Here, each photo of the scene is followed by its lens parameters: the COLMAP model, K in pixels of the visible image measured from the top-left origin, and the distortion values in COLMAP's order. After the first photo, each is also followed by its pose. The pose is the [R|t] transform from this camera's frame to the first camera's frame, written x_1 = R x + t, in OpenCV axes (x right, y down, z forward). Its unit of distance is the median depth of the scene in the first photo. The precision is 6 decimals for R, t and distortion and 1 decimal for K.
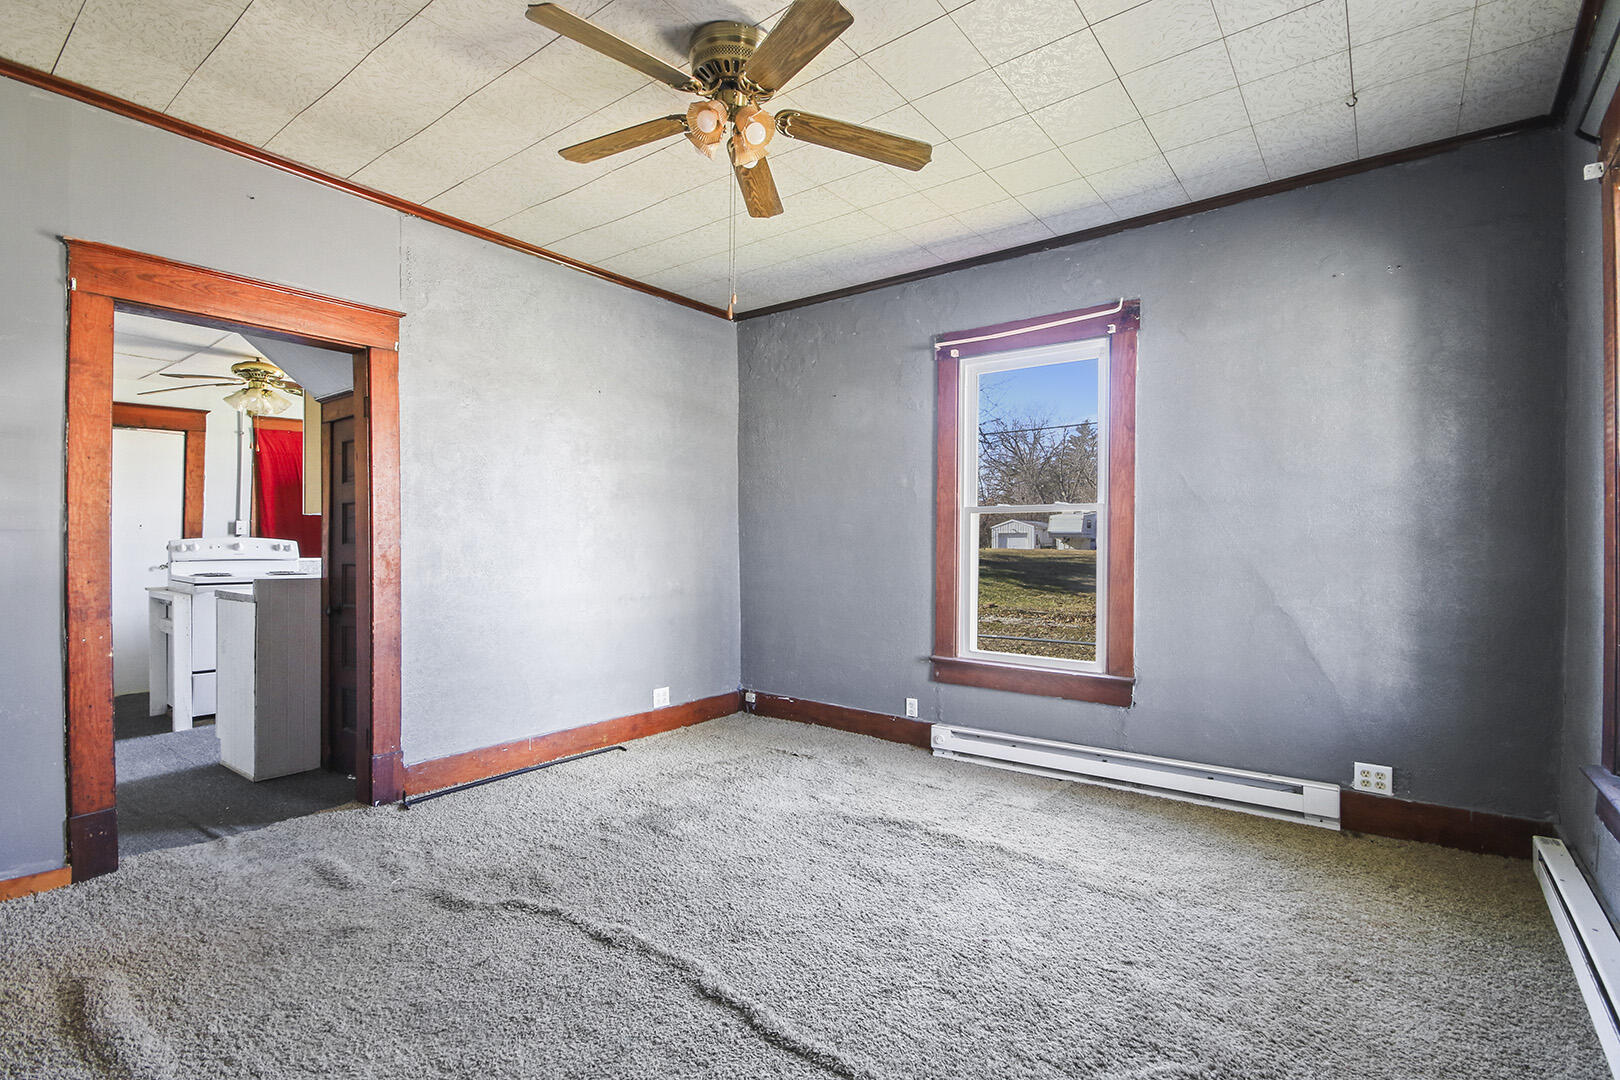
lens RADIAL K [[757.5, 0, 818.5], [0, 757.5, 539.5], [0, 0, 1]] dist [-0.002834, -0.001296]
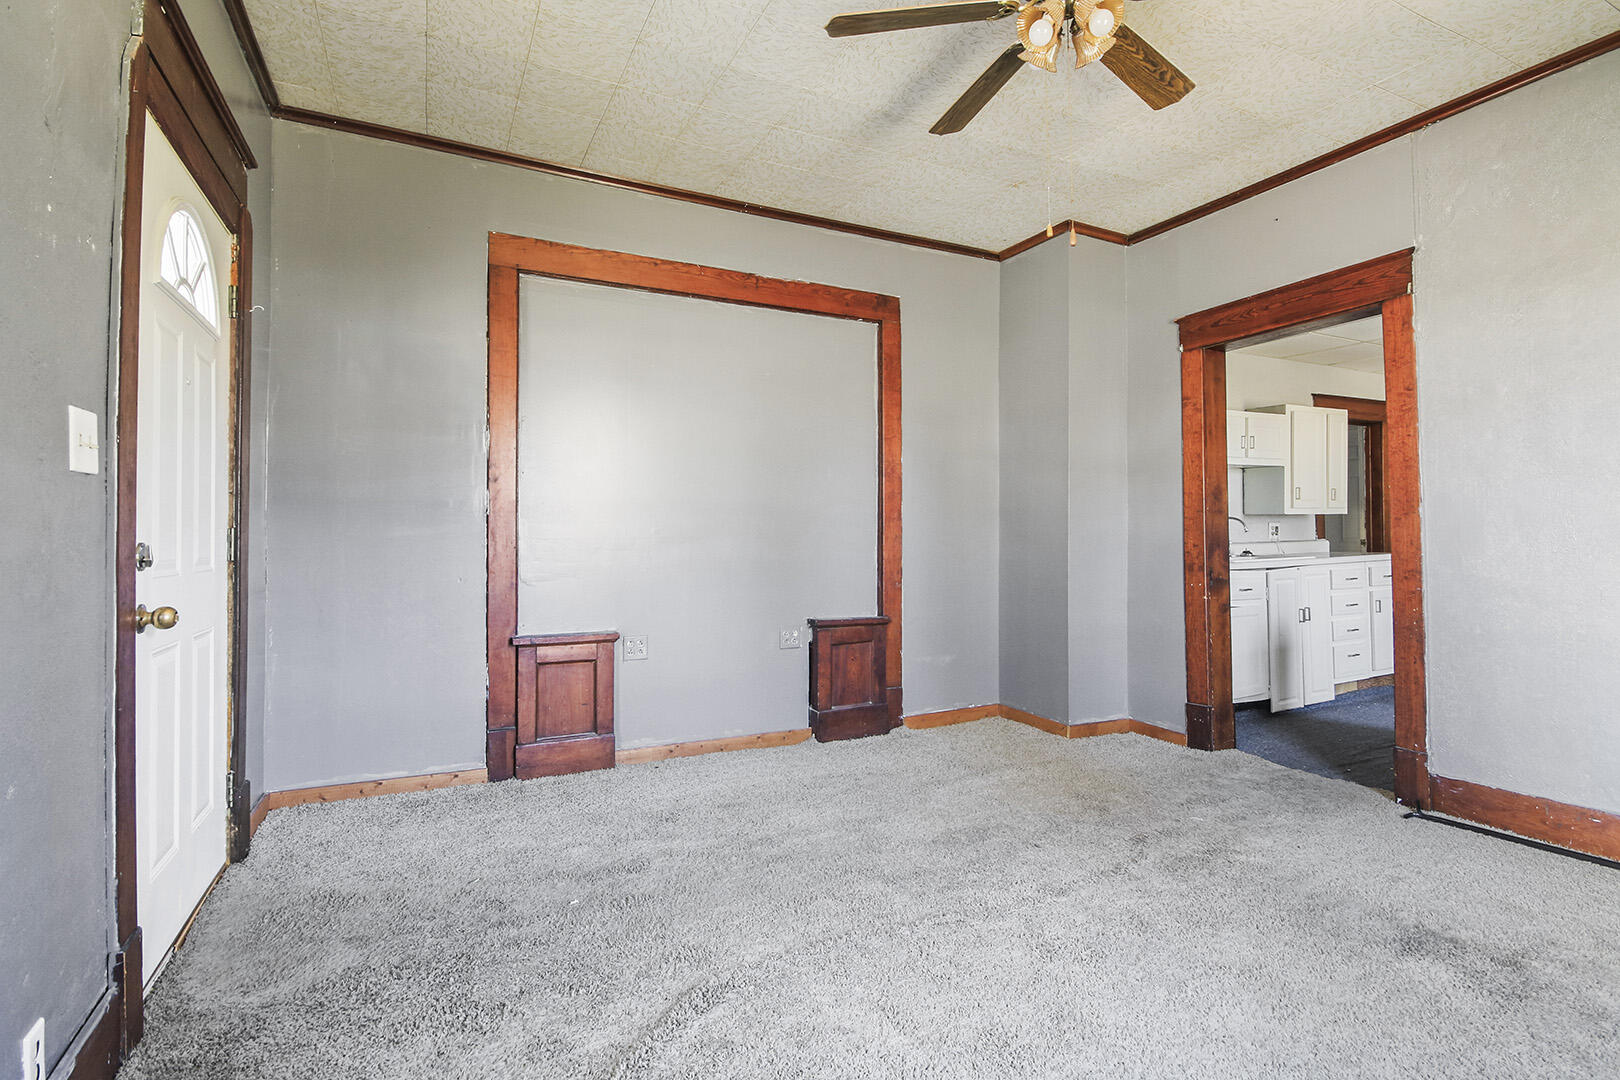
lens RADIAL K [[757.5, 0, 818.5], [0, 757.5, 539.5], [0, 0, 1]] dist [-0.002834, -0.001296]
pose [[-0.428136, -0.004349, -0.903704, 0.556751], [0.005075, 0.999961, -0.007216, 0.033467], [0.903700, -0.007675, -0.428097, 0.759028]]
